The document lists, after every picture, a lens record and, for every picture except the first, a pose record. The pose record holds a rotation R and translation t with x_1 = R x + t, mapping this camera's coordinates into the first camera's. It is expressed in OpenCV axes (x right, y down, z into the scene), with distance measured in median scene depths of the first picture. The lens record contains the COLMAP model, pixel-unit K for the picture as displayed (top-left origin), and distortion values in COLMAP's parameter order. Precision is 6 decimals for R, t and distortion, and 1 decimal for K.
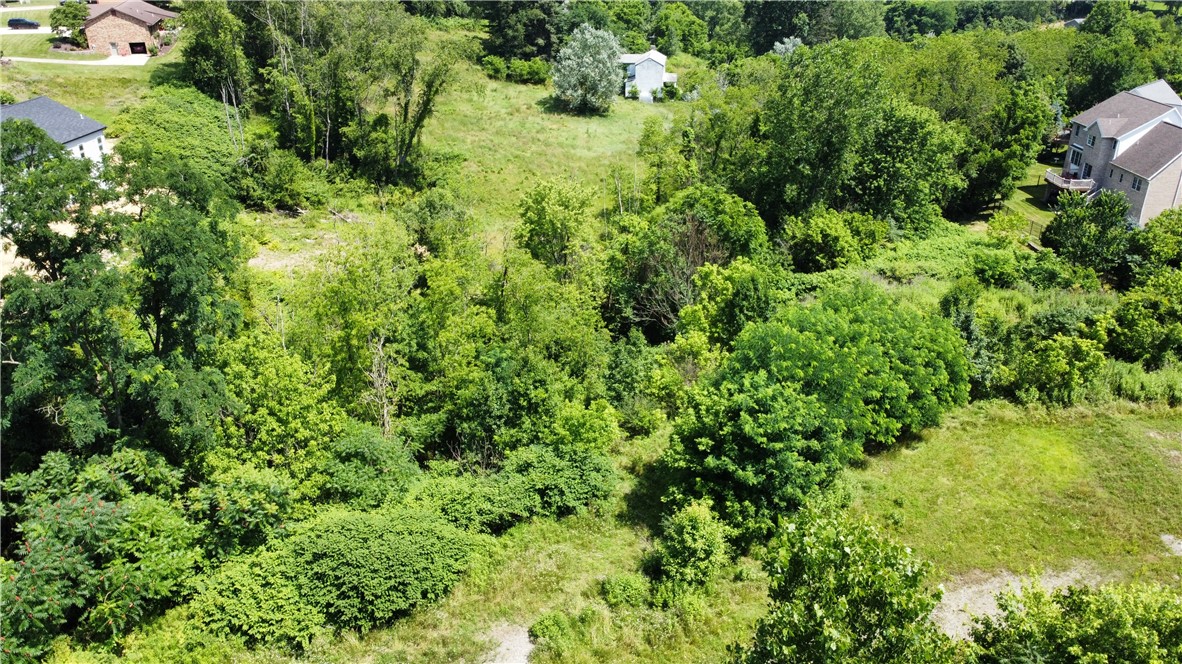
lens RADIAL K [[891.4, 0, 586.9], [0, 891.4, 339.5], [0, 0, 1]] dist [0.004449, -0.007534]
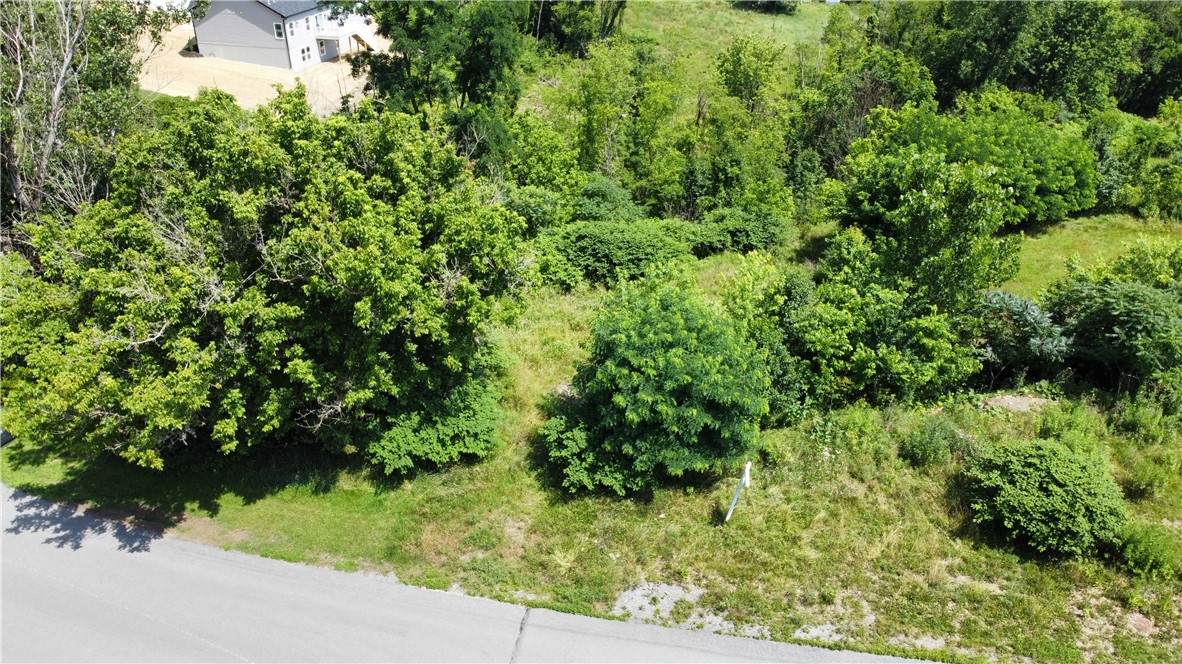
lens RADIAL K [[891.4, 0, 590.3], [0, 891.4, 327.8], [0, 0, 1]] dist [0.004449, -0.007534]
pose [[0.982317, 0.094925, -0.161375, -0.020227], [-0.083833, 0.993712, 0.074223, 0.148034], [0.167406, -0.059382, 0.984098, -0.227456]]
